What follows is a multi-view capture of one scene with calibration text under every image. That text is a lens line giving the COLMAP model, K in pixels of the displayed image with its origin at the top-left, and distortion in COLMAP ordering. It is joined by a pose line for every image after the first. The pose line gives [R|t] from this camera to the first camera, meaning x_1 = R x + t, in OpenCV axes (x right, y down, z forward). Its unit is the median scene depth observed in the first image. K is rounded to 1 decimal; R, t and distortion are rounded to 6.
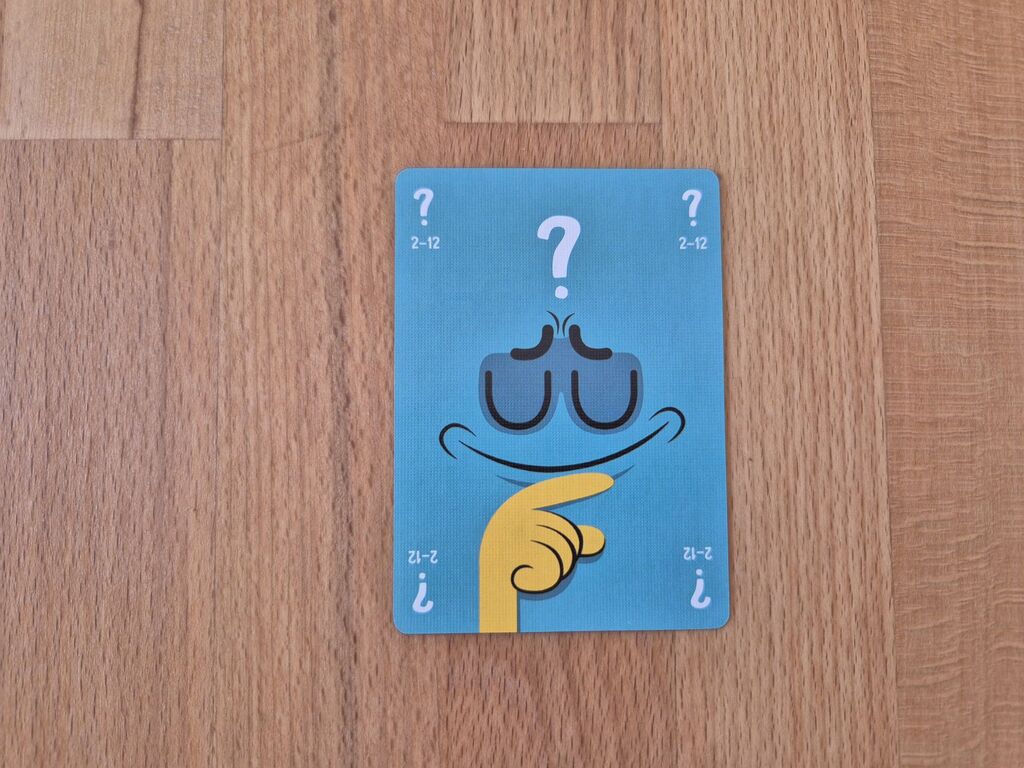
lens RADIAL K [[685.6, 0, 516.2], [0, 685.6, 388.9], [0, 0, 1]] dist [-0.029782, -0.011381]
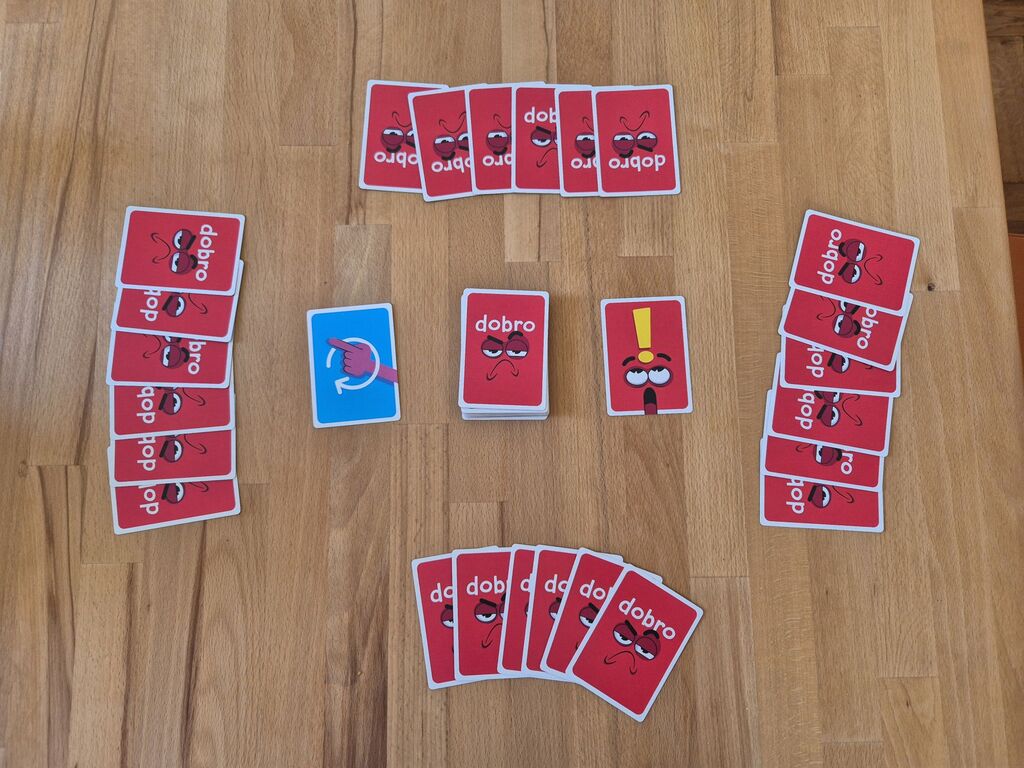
lens RADIAL K [[685.6, 0, 508.0], [0, 685.6, 378.6], [0, 0, 1]] dist [-0.029782, -0.011381]
pose [[0.998862, -0.006515, -0.047251, -0.566677], [0.003563, 0.998051, -0.062297, 0.560366], [0.047565, 0.062057, 0.996939, -2.965601]]
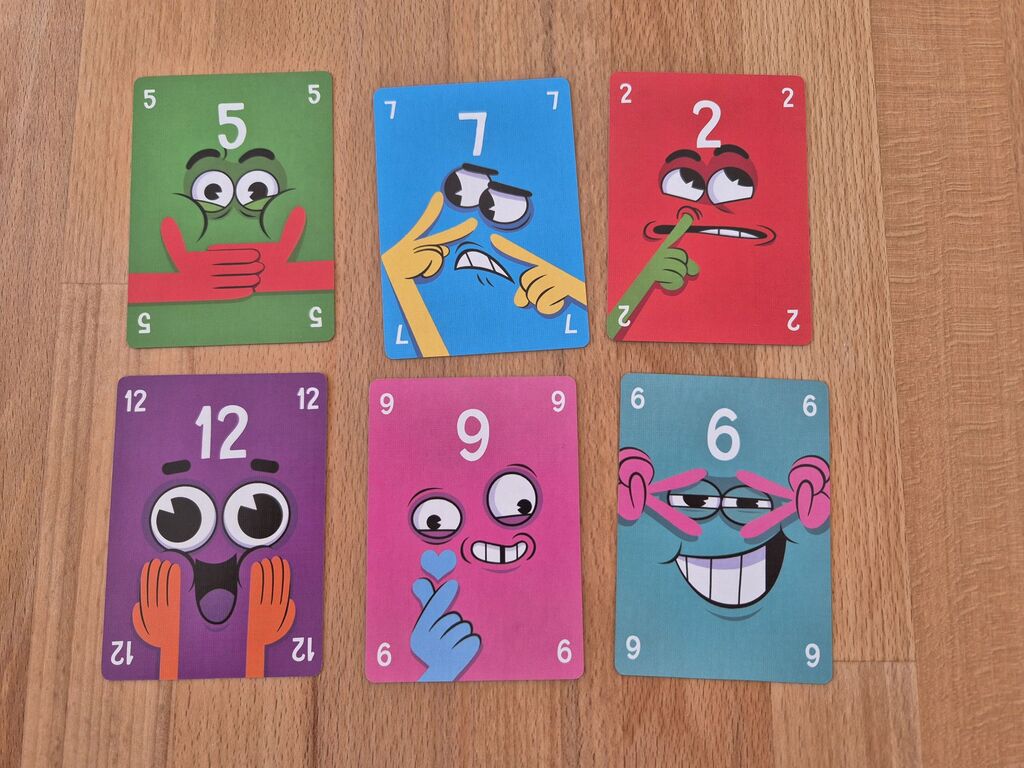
lens RADIAL K [[685.6, 0, 510.1], [0, 685.6, 386.0], [0, 0, 1]] dist [-0.029782, -0.011381]
pose [[0.998900, 0.008145, -0.046171, -0.271353], [-0.009398, 0.999592, -0.026981, 0.850318], [0.045933, 0.027385, 0.998569, -0.680996]]
